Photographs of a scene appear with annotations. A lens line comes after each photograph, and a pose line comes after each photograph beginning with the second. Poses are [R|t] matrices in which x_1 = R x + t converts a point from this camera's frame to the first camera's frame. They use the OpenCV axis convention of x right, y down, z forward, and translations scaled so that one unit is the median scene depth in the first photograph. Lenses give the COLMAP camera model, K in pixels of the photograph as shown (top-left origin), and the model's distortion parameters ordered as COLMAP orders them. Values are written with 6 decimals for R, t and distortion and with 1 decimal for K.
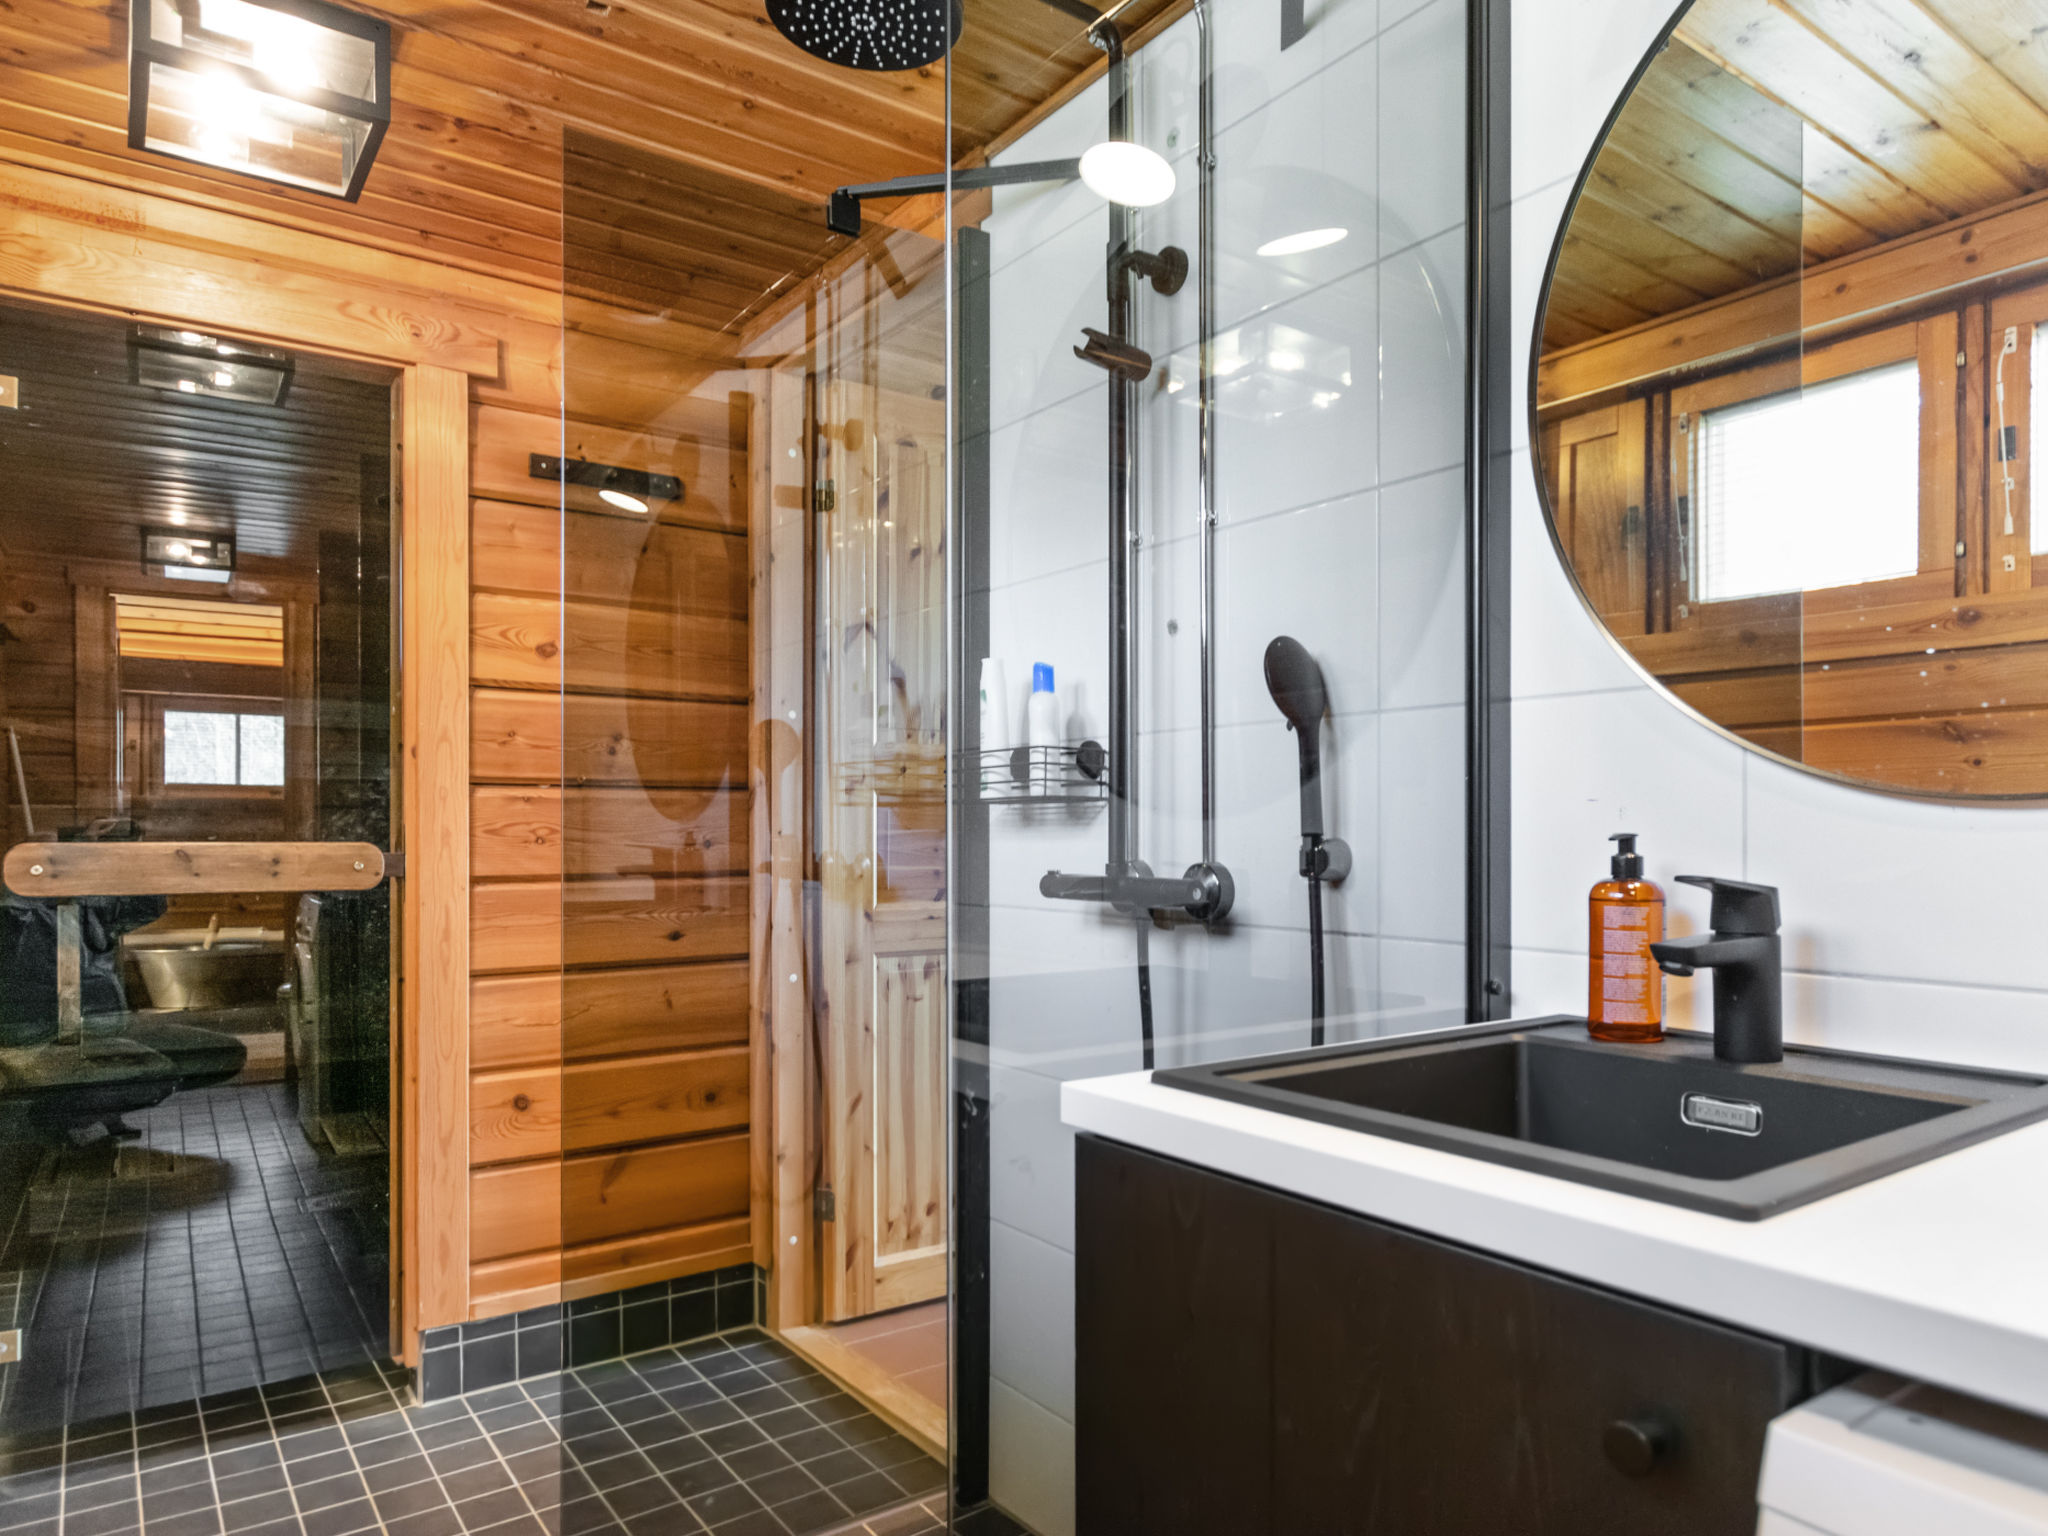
lens RADIAL K [[1300.8, 0, 994.5], [0, 1300.8, 850.4], [0, 0, 1]] dist [-0.000809, -0.005838]
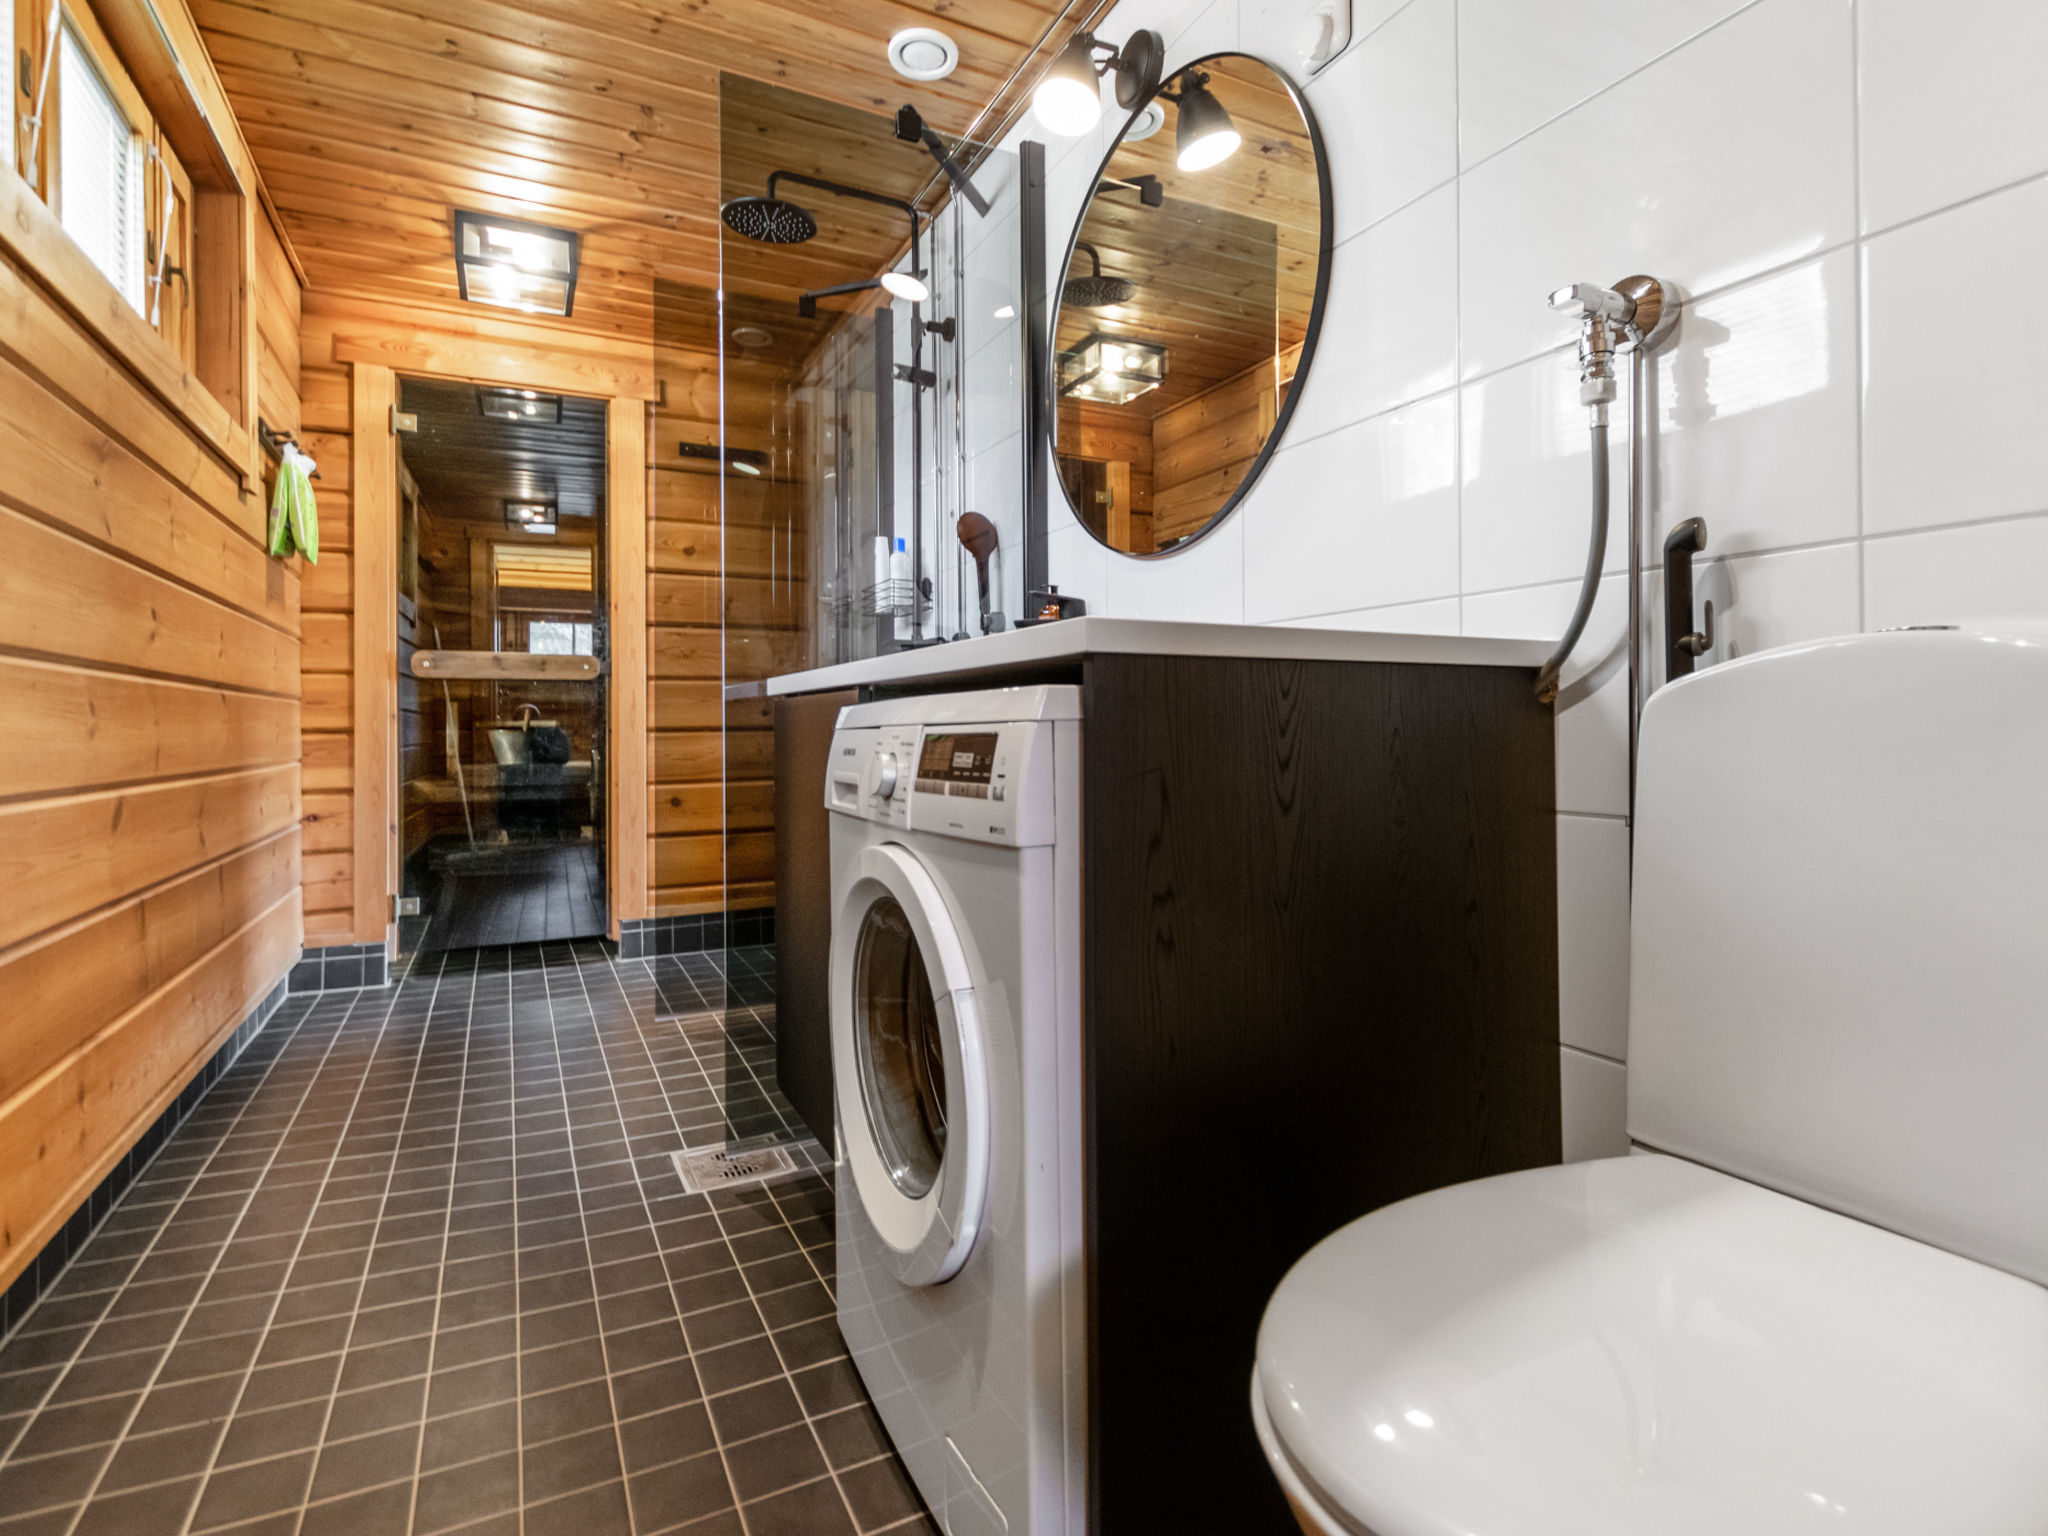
lens RADIAL K [[1060.5, 0, 1026.6], [0, 1060.5, 751.1], [0, 0, 1]] dist [0.003021, 0.001146]
pose [[0.987567, -0.005607, -0.157098, 0.354263], [0.004993, 0.999978, -0.004306, 0.134385], [0.157119, 0.003469, 0.987574, -0.384033]]
